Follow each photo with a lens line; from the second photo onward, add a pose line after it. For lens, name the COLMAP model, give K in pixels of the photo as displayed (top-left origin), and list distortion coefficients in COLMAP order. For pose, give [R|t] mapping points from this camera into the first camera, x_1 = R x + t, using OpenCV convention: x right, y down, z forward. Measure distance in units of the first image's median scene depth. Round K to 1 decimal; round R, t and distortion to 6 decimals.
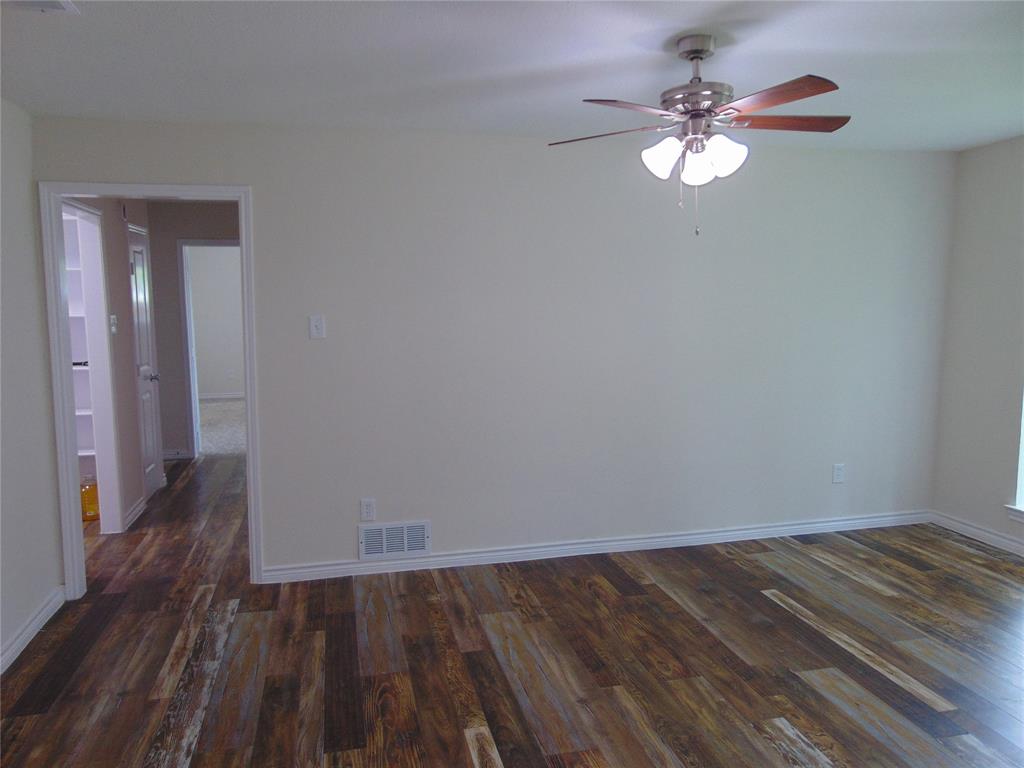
lens RADIAL K [[765.2, 0, 509.3], [0, 765.2, 386.3], [0, 0, 1]] dist [-0.038740, 0.077103]
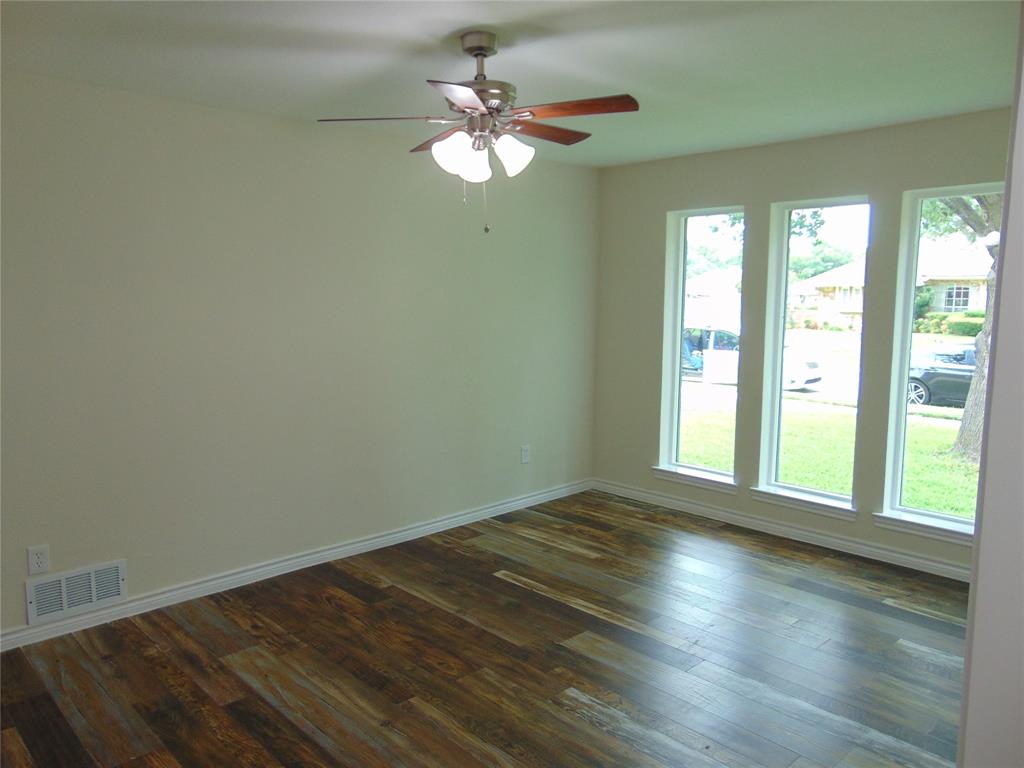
lens RADIAL K [[765.2, 0, 509.3], [0, 765.2, 386.3], [0, 0, 1]] dist [-0.038740, 0.077103]
pose [[0.864737, -0.054492, 0.499261, -0.172112], [0.048812, 0.998509, 0.024439, -0.014453], [-0.499848, 0.003236, 0.866107, 0.084074]]
